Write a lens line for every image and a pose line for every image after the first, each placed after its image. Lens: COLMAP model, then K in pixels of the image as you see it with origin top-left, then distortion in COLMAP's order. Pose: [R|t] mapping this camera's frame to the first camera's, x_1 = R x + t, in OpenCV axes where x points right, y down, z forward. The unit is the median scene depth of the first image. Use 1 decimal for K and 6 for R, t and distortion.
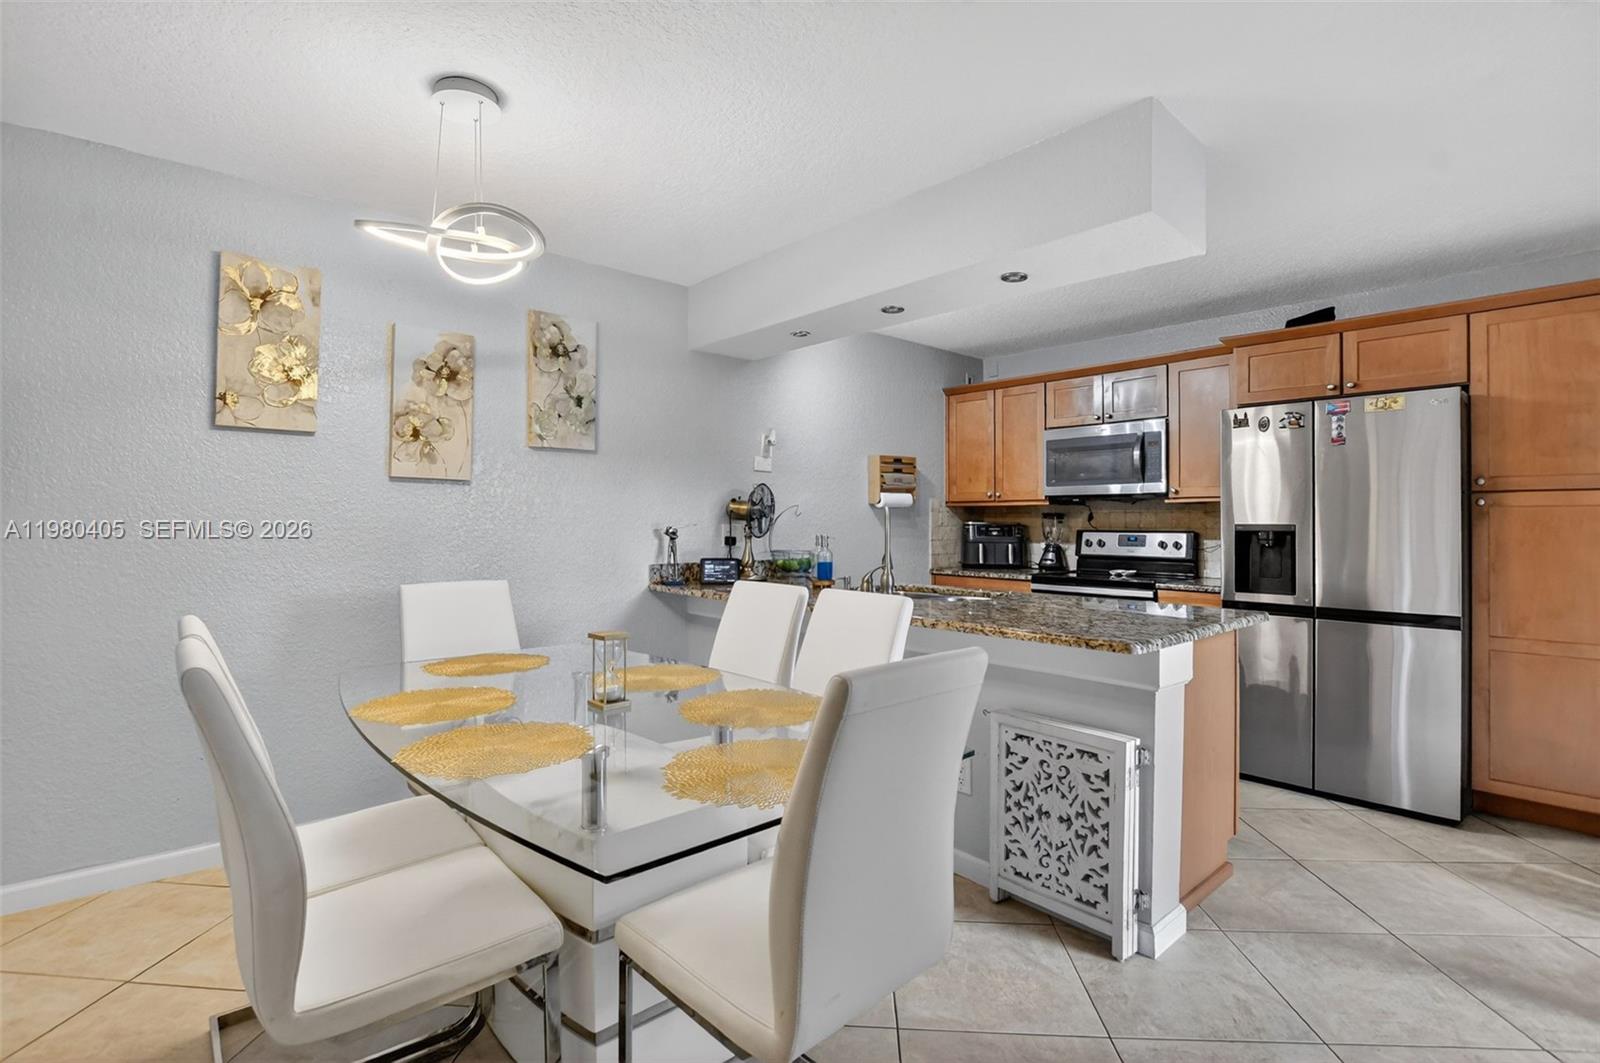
lens RADIAL K [[758.4, 0, 809.3], [0, 758.4, 514.7], [0, 0, 1]] dist [-0.029123, 0.003220]
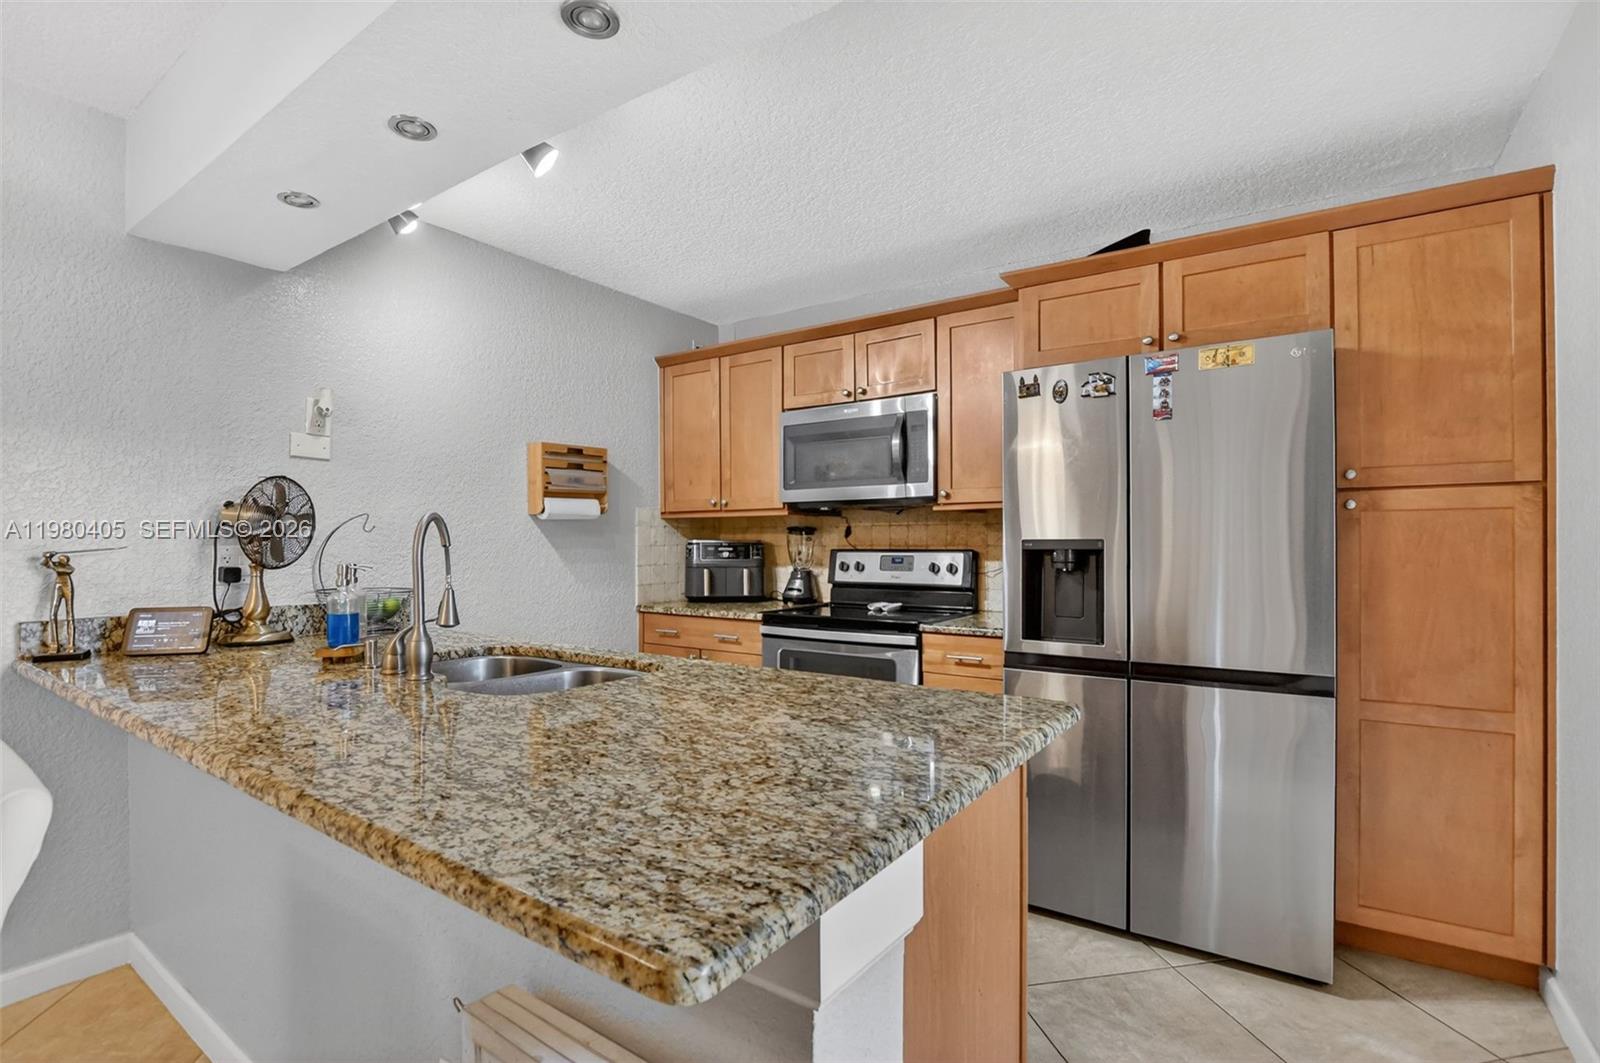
lens RADIAL K [[758.4, 0, 807.0], [0, 758.4, 542.8], [0, 0, 1]] dist [-0.029123, 0.003220]
pose [[0.973033, -0.008426, 0.230513, 0.185173], [0.005613, 0.999902, 0.012857, 0.004750], [-0.230599, -0.011217, 0.972984, 0.318665]]
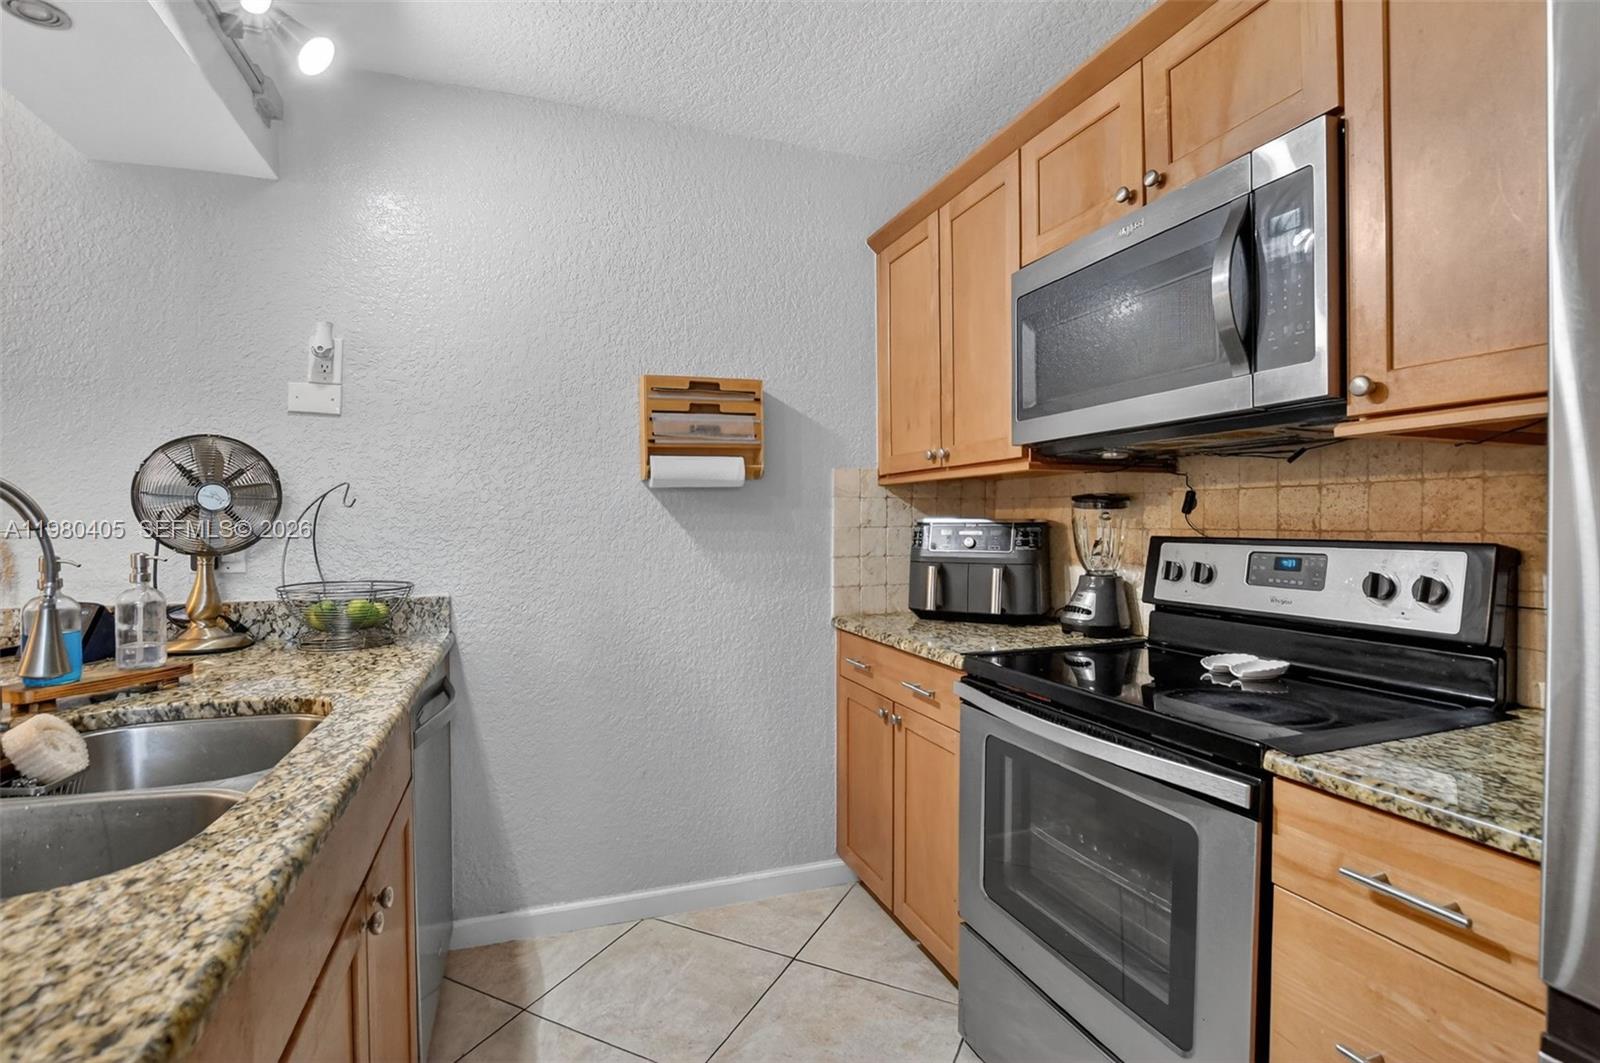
lens RADIAL K [[758.4, 0, 789.0], [0, 758.4, 523.2], [0, 0, 1]] dist [-0.029123, 0.003220]
pose [[0.923326, -0.005605, -0.383977, 0.389770], [0.009965, 0.999906, 0.009366, 0.009780], [0.383888, -0.012474, 0.923295, 0.673029]]
